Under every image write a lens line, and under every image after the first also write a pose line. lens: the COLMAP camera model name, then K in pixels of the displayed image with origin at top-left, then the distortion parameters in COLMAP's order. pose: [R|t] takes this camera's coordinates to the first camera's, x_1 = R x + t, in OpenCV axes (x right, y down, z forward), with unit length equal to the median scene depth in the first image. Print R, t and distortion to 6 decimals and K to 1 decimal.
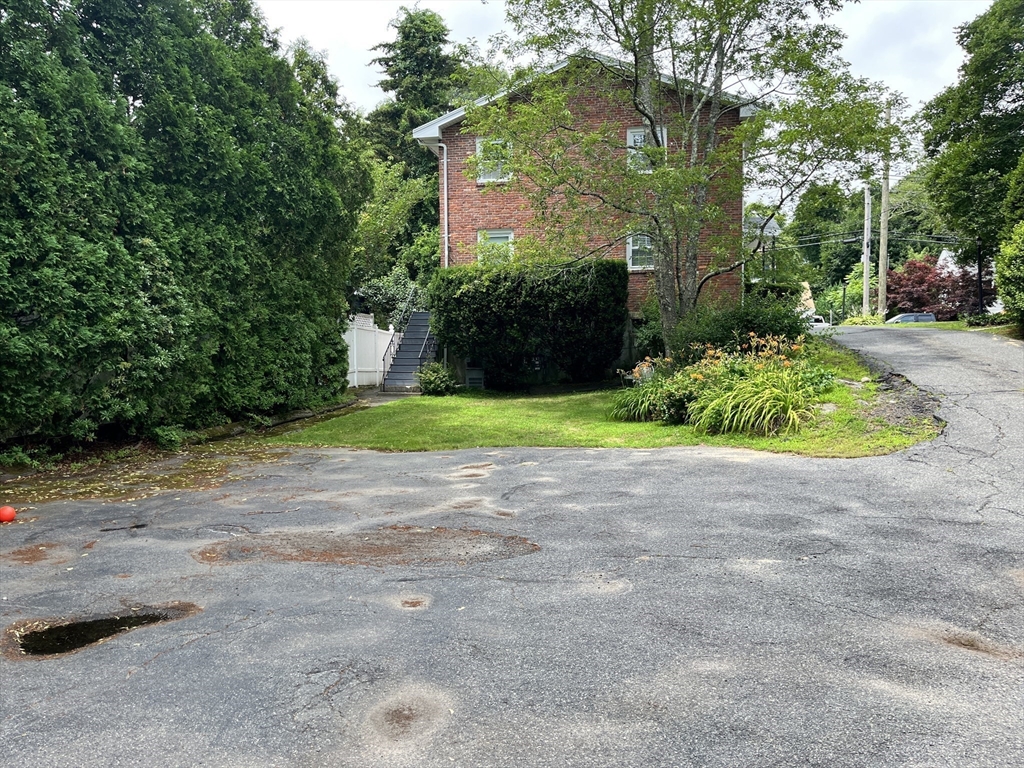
lens RADIAL K [[767.0, 0, 512.0], [0, 767.0, 384.0], [0, 0, 1]] dist [0.004163, 0.001089]
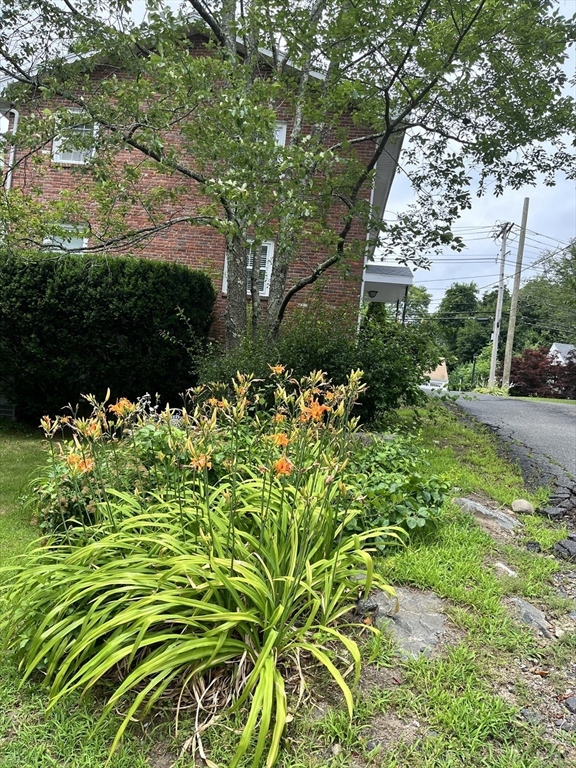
lens RADIAL K [[575.3, 0, 288.0], [0, 575.3, 384.0], [0, 0, 1]] dist [0.004163, 0.001089]
pose [[0.988207, 0.114740, 0.101398, 0.181770], [-0.108726, 0.992075, -0.062982, -0.023877], [-0.107821, 0.051215, 0.992850, 0.431418]]
